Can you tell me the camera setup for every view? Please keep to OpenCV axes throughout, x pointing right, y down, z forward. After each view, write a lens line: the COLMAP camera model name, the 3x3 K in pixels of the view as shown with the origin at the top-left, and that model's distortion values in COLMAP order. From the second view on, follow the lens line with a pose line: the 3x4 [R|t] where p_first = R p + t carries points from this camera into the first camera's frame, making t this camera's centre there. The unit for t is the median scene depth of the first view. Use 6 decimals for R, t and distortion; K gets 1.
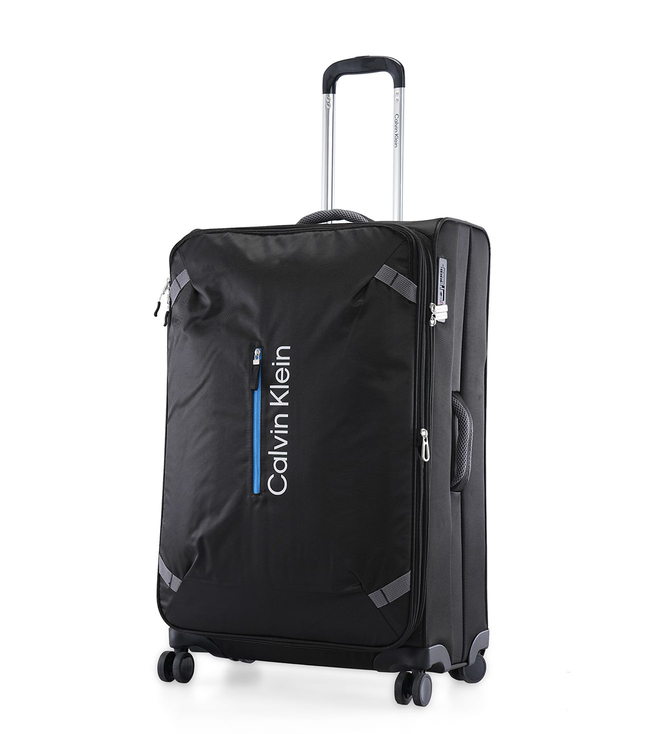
lens RADIAL K [[1872.2, 0, 329.0], [0, 1872.2, 367.0], [0, 0, 1]] dist [0.042183, 0.055907]
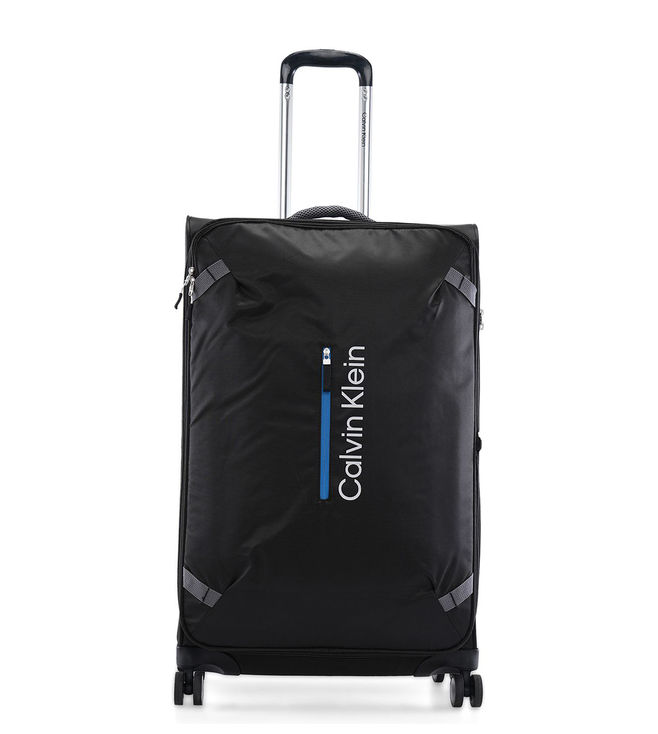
lens RADIAL K [[1872.2, 0, 329.0], [0, 1872.2, 367.0], [0, 0, 1]] dist [0.042183, 0.055907]
pose [[0.824822, 0.019126, 0.565069, -0.580962], [-0.021181, 0.999771, -0.002922, 0.002691], [-0.564996, -0.009558, 0.825038, 0.209616]]
